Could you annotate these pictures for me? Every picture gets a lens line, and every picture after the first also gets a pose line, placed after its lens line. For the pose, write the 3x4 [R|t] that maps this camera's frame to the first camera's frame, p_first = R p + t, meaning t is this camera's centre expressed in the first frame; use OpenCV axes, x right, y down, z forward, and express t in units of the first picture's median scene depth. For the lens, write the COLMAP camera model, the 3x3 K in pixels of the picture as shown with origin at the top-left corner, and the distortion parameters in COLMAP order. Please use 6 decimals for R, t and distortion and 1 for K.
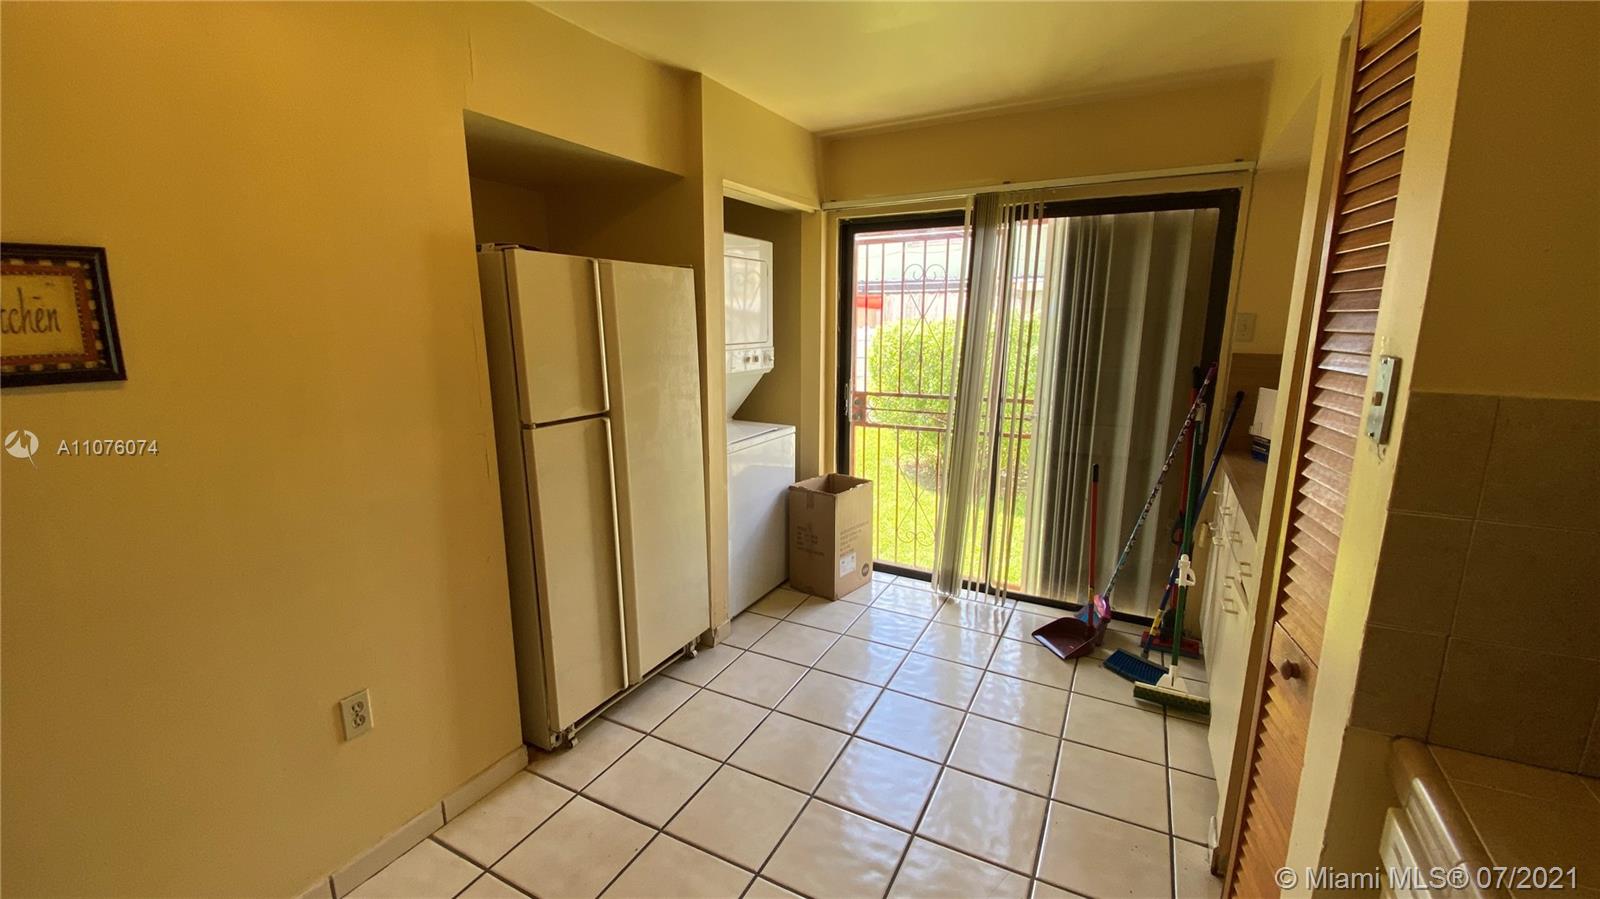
lens RADIAL K [[646.5, 0, 794.1], [0, 646.5, 449.7], [0, 0, 1]] dist [0.025086, -0.021928]
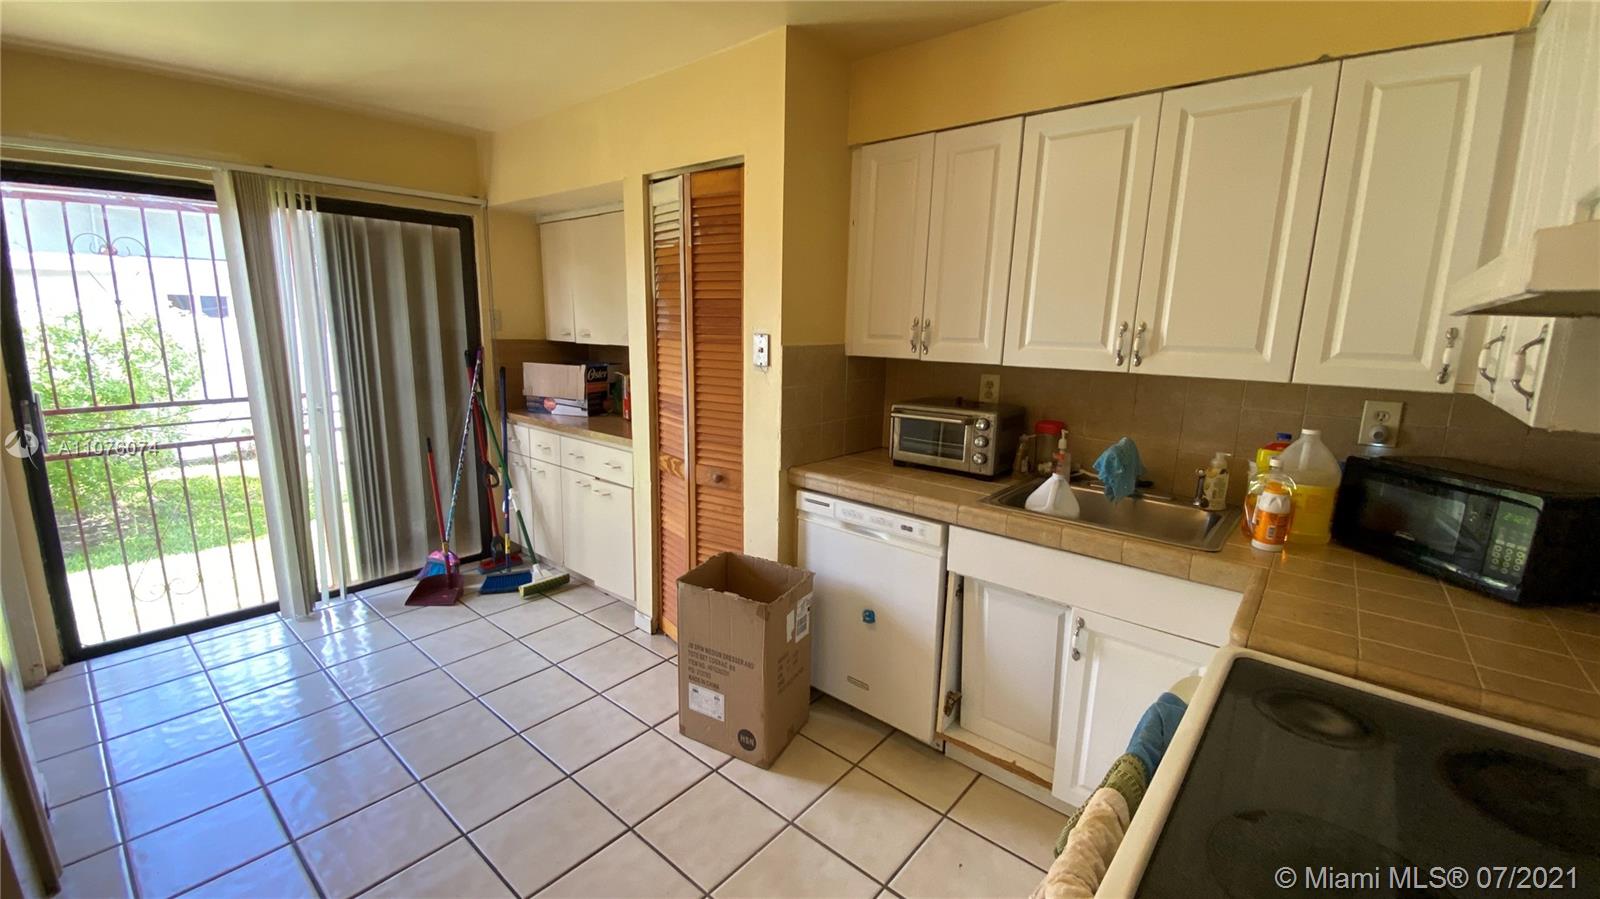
lens RADIAL K [[646.5, 0, 794.1], [0, 646.5, 449.7], [0, 0, 1]] dist [0.025086, -0.021928]
pose [[0.201528, -0.192035, 0.960473, -0.512825], [0.177368, 0.971536, 0.157031, -0.023298], [-0.963290, 0.138711, 0.229853, 0.100346]]
